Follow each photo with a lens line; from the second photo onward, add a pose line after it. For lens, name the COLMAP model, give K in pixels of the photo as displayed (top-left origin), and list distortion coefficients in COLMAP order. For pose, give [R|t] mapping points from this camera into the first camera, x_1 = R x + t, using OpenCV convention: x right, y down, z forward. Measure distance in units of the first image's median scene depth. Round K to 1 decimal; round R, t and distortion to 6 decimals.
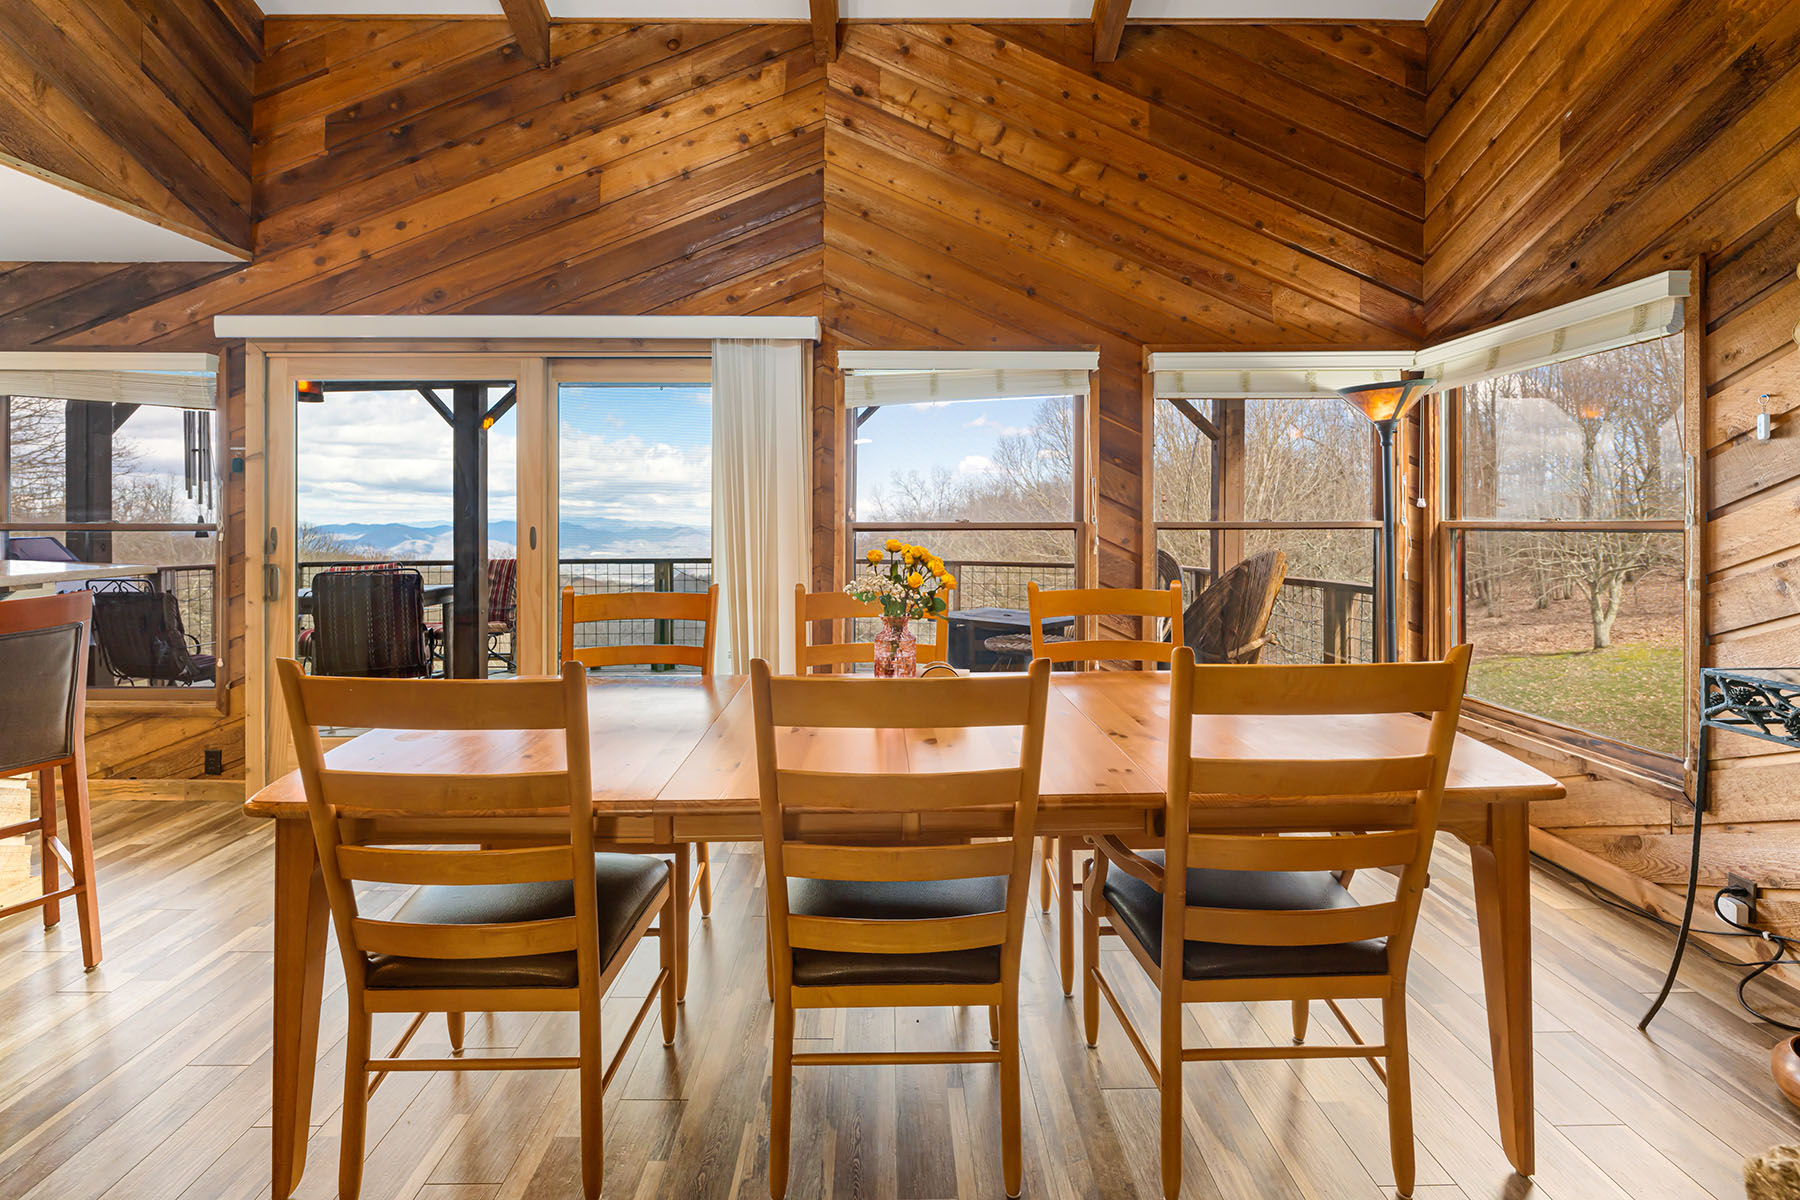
lens RADIAL K [[783.8, 0, 882.5], [0, 783.8, 524.7], [0, 0, 1]] dist [-0.003299, 0.000899]
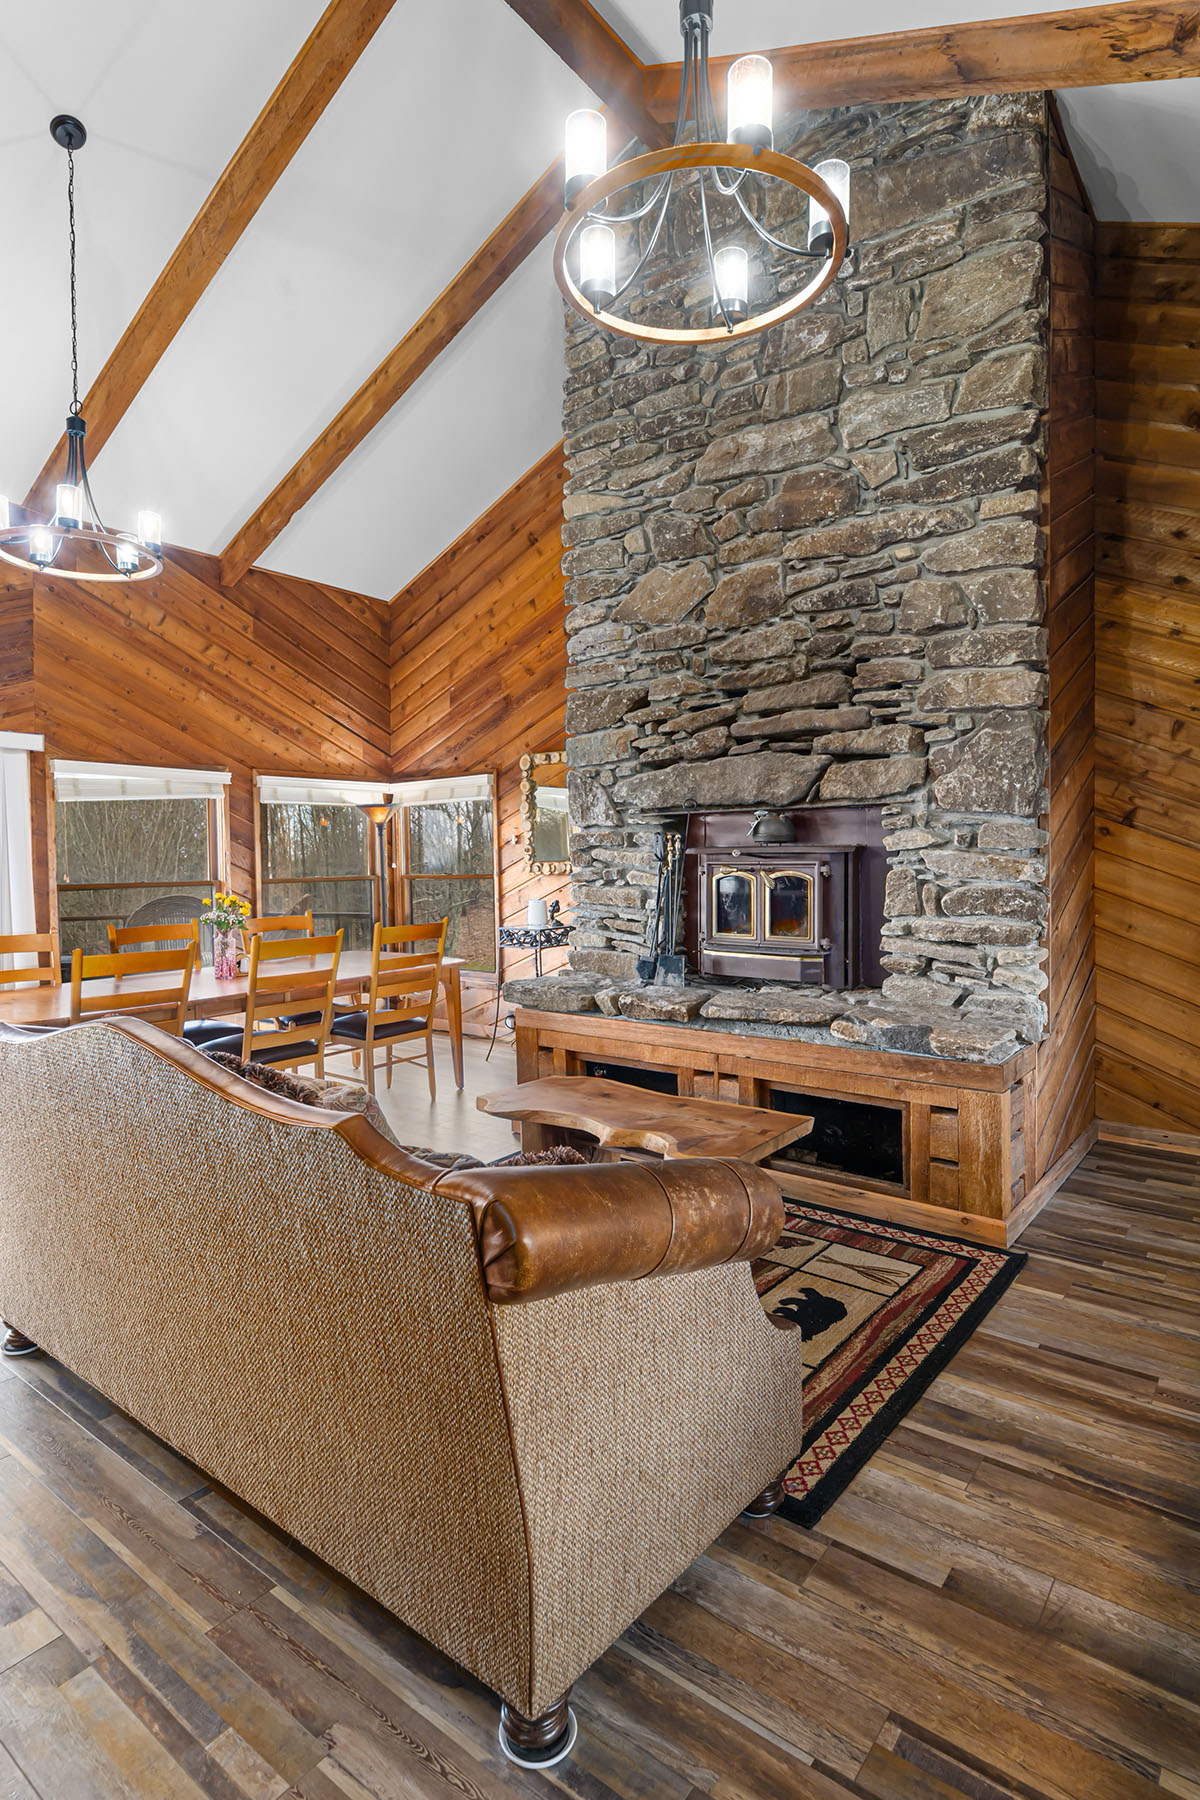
lens RADIAL K [[932.0, 0, 597.6], [0, 932.0, 875.1], [0, 0, 1]] dist [0.000849, 0.001786]
pose [[0.615851, -0.020068, 0.787607, -0.745154], [0.018954, 0.999764, 0.010652, -0.019659], [-0.787634, 0.008368, 0.616086, -0.732678]]
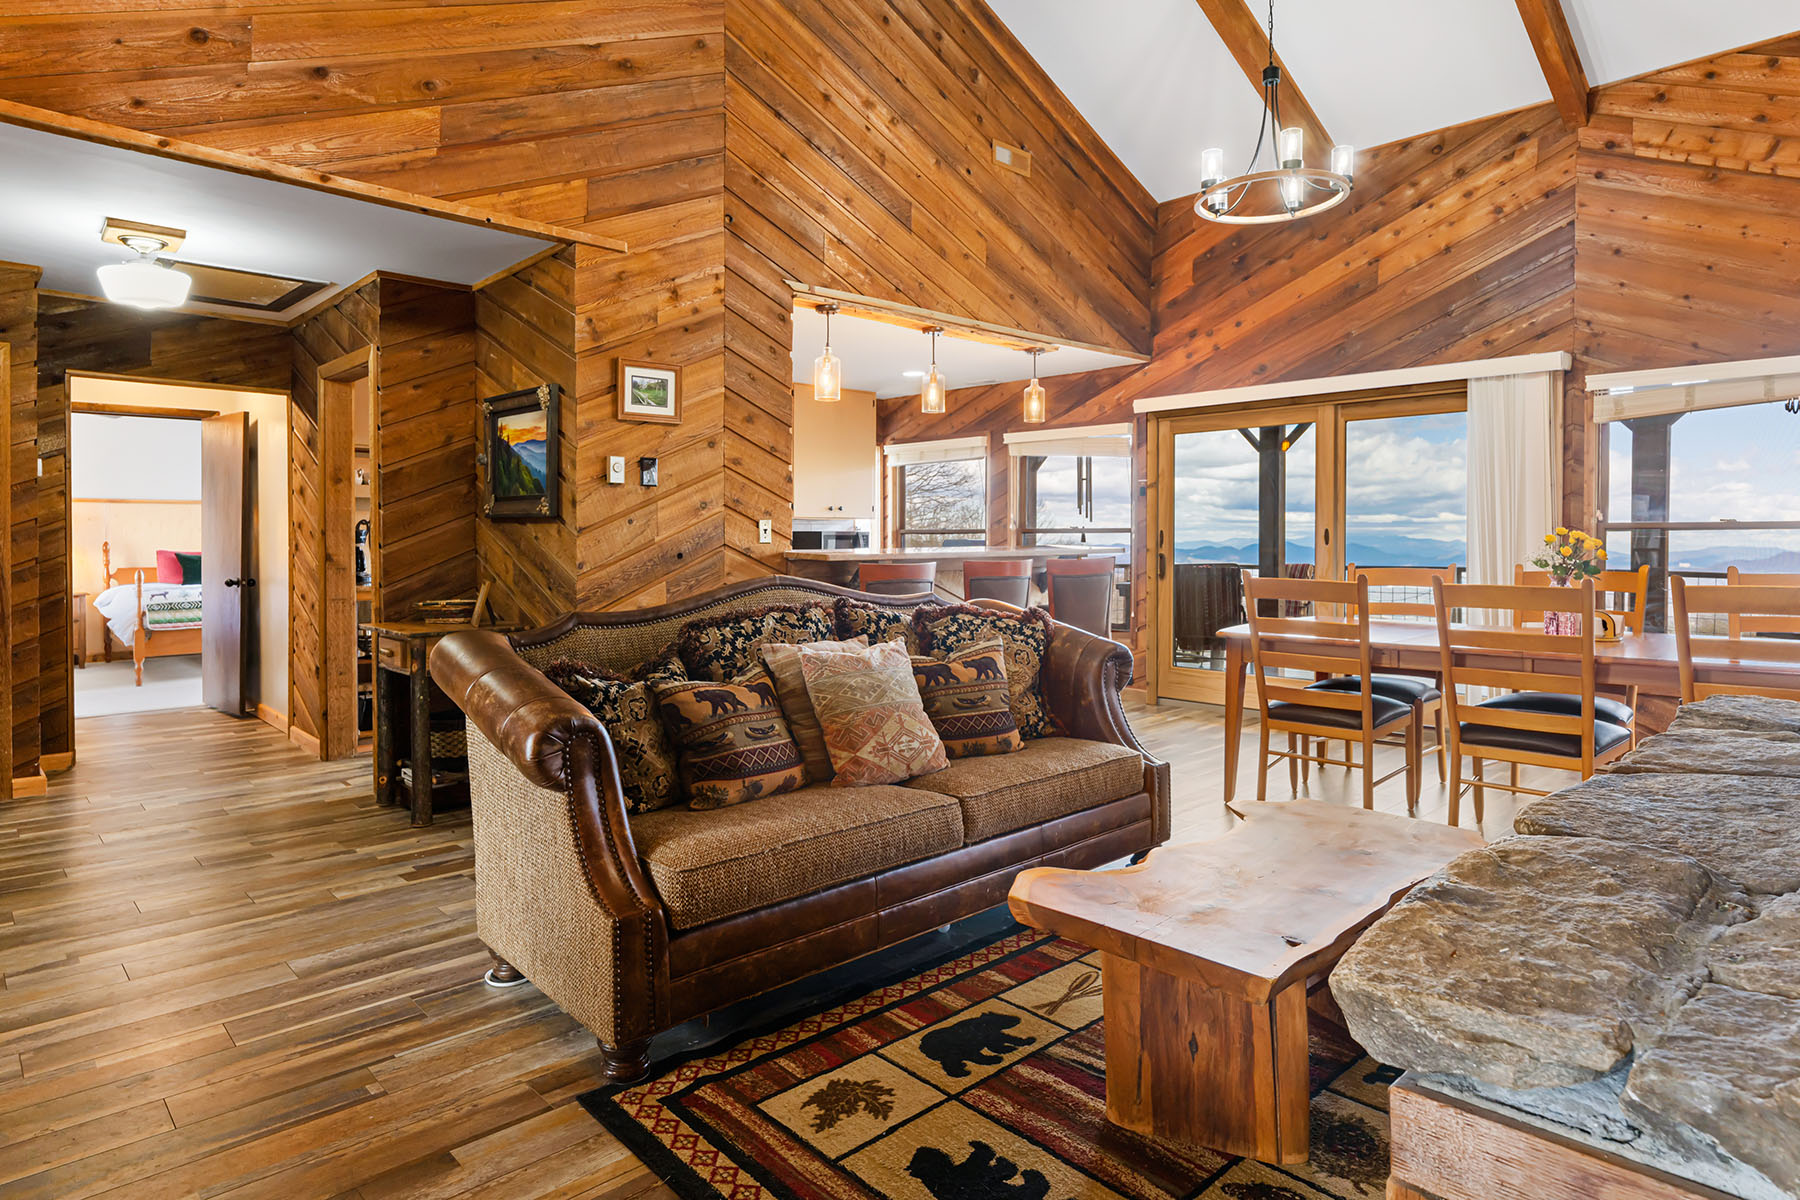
lens RADIAL K [[1015.7, 0, 905.7], [0, 1015.7, 544.5], [0, 0, 1]] dist [-0.000921, -0.001431]
pose [[0.695699, 0.002634, -0.718328, 0.321616], [-0.003631, 0.999993, 0.000150, 0.033840], [0.718324, 0.002503, 0.695704, -0.775975]]
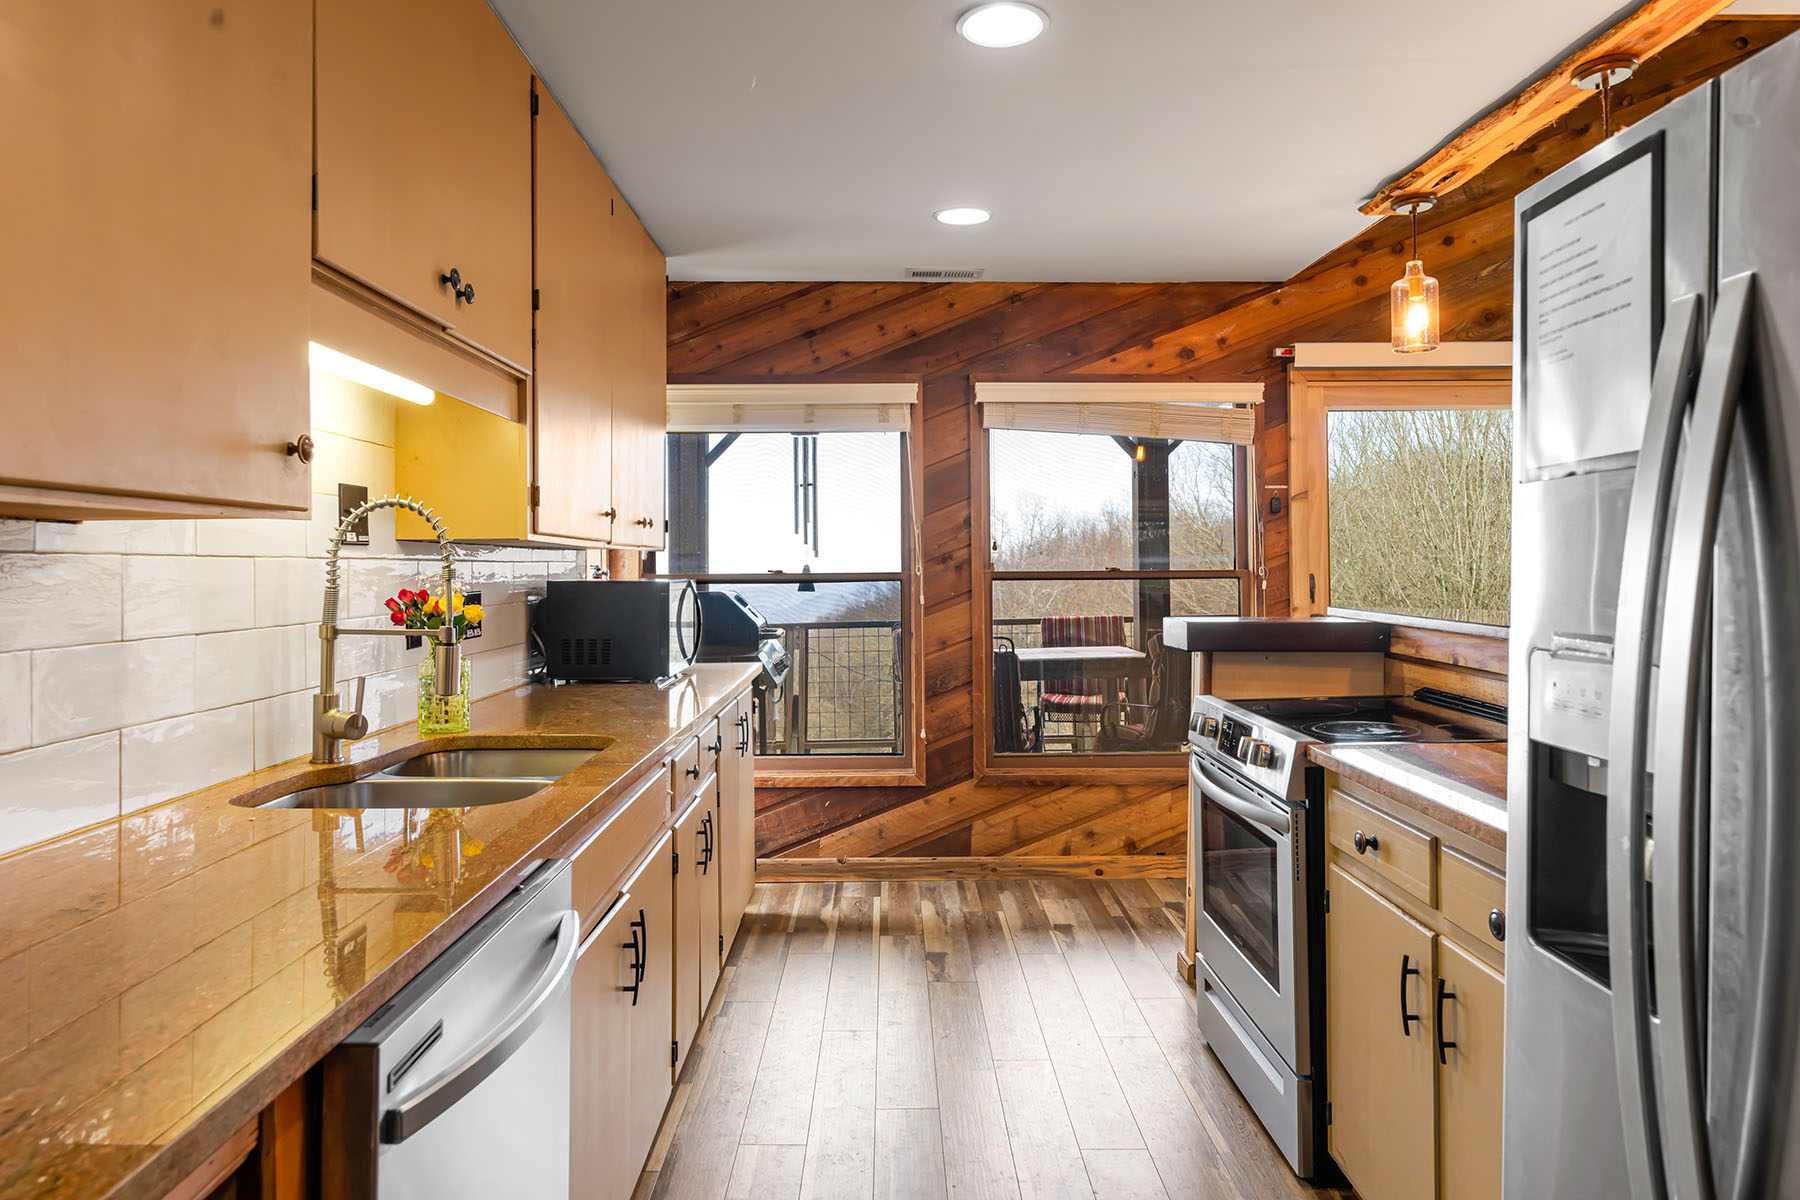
lens RADIAL K [[1143.5, 0, 888.0], [0, 1143.5, 565.3], [0, 0, 1]] dist [-0.008258, -0.001033]
pose [[0.999985, -0.005296, -0.001585, -1.263799], [0.005277, 0.999917, -0.011758, 0.005634], [0.001647, 0.011749, 0.999930, -0.319747]]
